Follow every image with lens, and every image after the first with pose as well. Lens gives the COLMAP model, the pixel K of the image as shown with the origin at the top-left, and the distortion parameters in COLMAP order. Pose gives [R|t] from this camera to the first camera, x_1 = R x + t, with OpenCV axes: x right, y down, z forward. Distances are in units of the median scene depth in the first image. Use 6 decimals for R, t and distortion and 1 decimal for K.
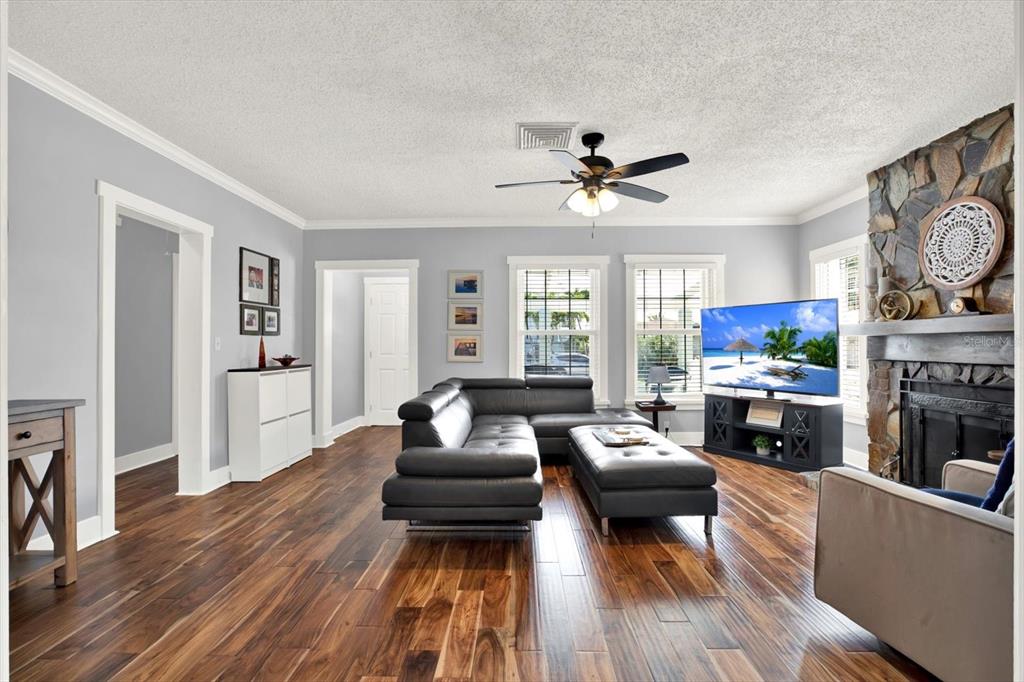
lens RADIAL K [[486.9, 0, 512.1], [0, 486.9, 341.9], [0, 0, 1]] dist [-0.034450, 0.005815]
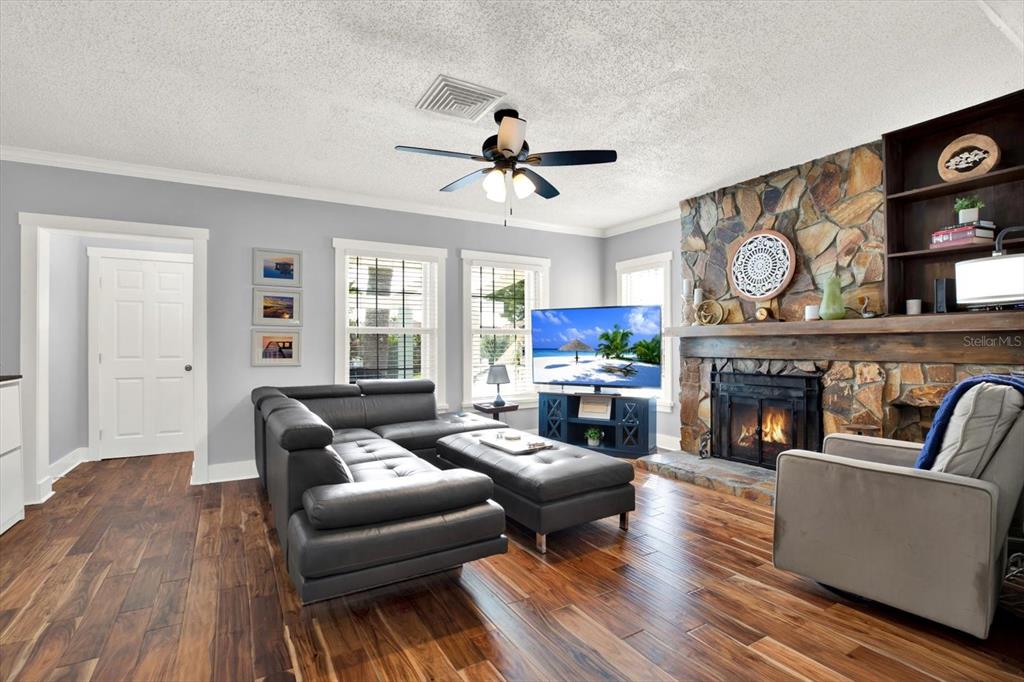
lens RADIAL K [[486.9, 0, 509.8], [0, 486.9, 343.0], [0, 0, 1]] dist [-0.034450, 0.005815]
pose [[0.852694, 0.002913, 0.522402, -0.257082], [-0.003280, 0.999995, -0.000223, 0.003576], [-0.522400, -0.001523, 0.852699, 0.192901]]
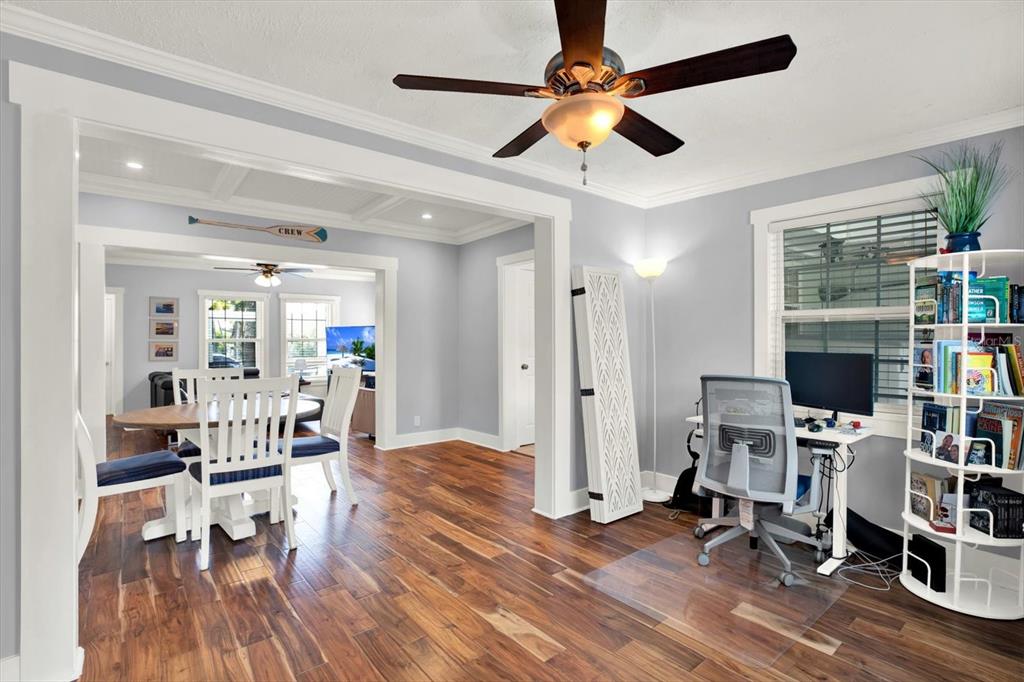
lens RADIAL K [[486.9, 0, 511.8], [0, 486.9, 339.5], [0, 0, 1]] dist [-0.034450, 0.005815]
pose [[0.858686, 0.004315, 0.512484, 0.094695], [-0.005418, 0.999985, 0.000658, -0.037767], [-0.512473, -0.003342, 0.858697, -1.133803]]
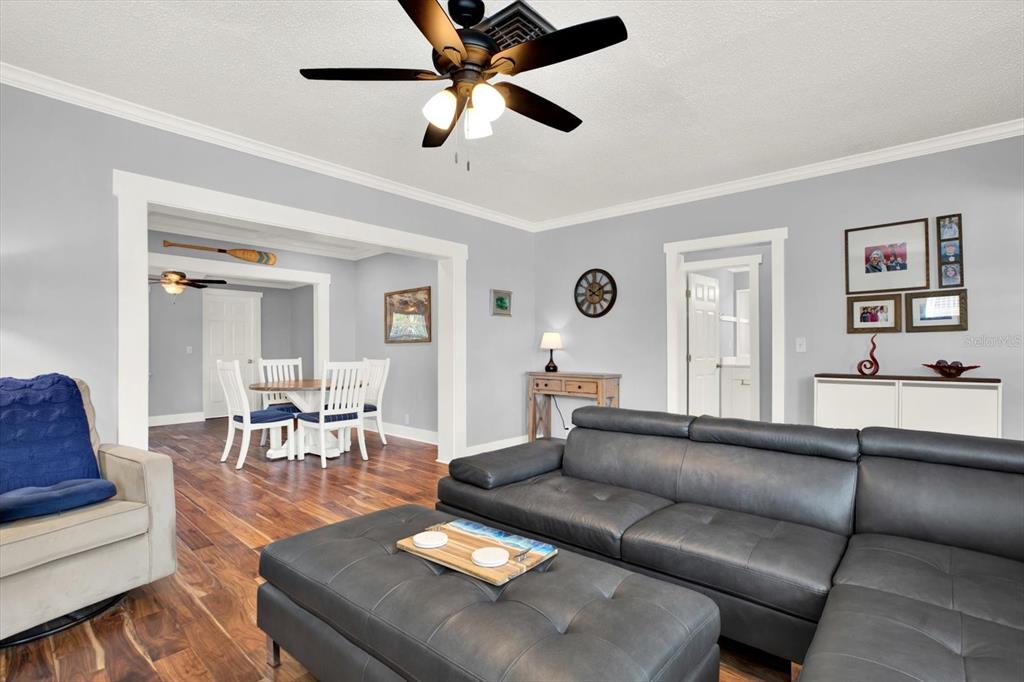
lens RADIAL K [[486.9, 0, 515.3], [0, 486.9, 344.5], [0, 0, 1]] dist [-0.034450, 0.005815]
pose [[-0.649594, 0.005159, -0.760263, 0.511716], [0.017837, 0.999805, -0.008456, 0.000491], [0.760072, -0.019054, -0.649560, 1.257586]]
